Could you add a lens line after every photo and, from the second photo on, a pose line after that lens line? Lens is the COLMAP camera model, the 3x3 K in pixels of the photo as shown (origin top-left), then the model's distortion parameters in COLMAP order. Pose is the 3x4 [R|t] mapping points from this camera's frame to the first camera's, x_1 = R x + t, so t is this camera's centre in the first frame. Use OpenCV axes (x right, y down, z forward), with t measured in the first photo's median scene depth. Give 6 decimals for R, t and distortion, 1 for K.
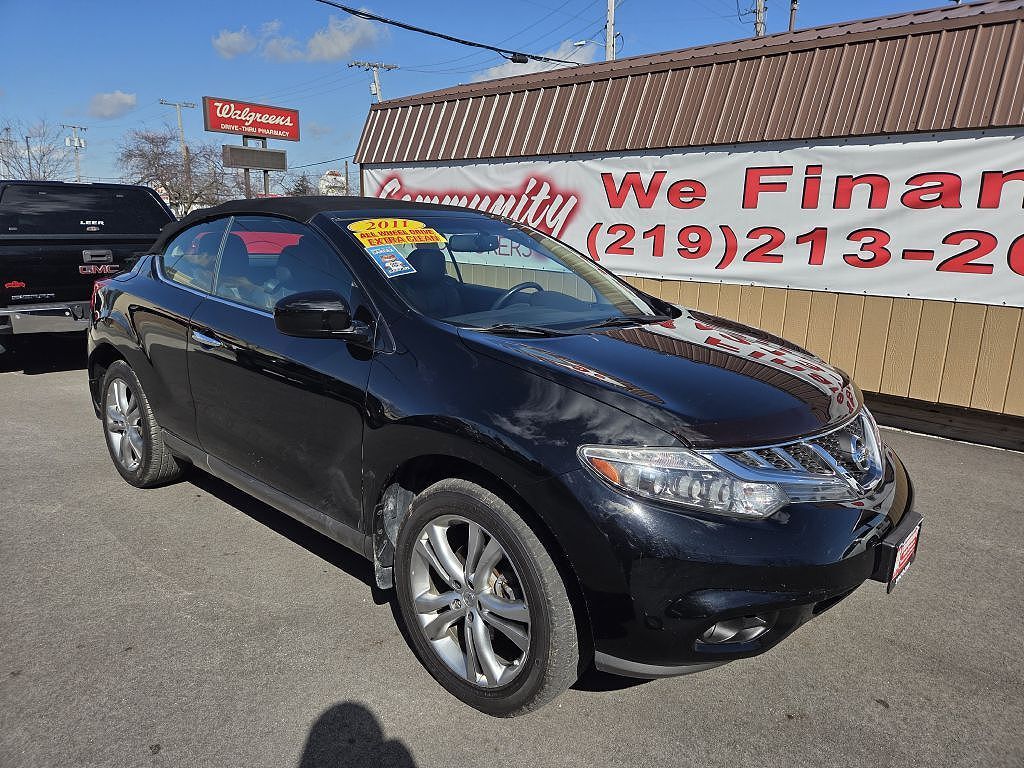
lens RADIAL K [[706.8, 0, 505.6], [0, 706.8, 385.0], [0, 0, 1]] dist [0.063650, -0.058012]
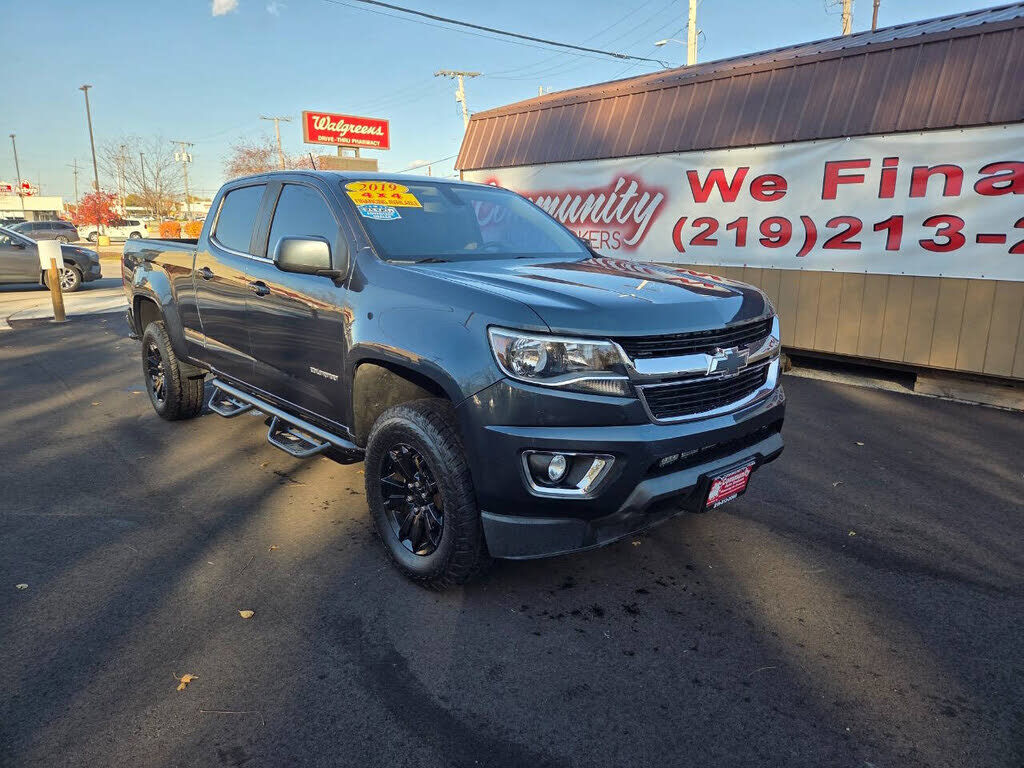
lens RADIAL K [[706.8, 0, 507.9], [0, 706.8, 380.8], [0, 0, 1]] dist [0.063650, -0.058012]
pose [[0.994551, -0.001123, -0.104243, -0.025078], [0.000489, 0.999981, -0.006106, 0.030288], [0.104248, 0.006022, 0.994533, -0.113955]]
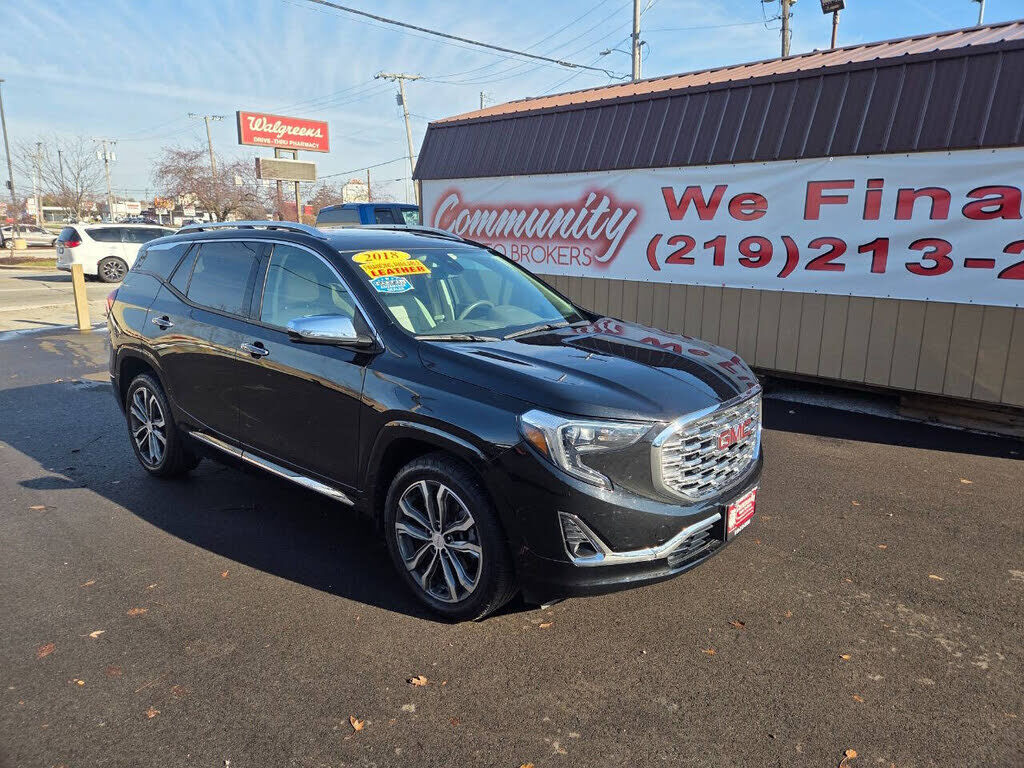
lens RADIAL K [[706.8, 0, 507.0], [0, 706.8, 375.6], [0, 0, 1]] dist [0.063650, -0.058012]
pose [[0.999718, -0.013016, -0.019845, -0.081245], [0.012692, 0.999786, -0.016363, -0.006523], [0.020053, 0.016107, 0.999669, -0.051874]]
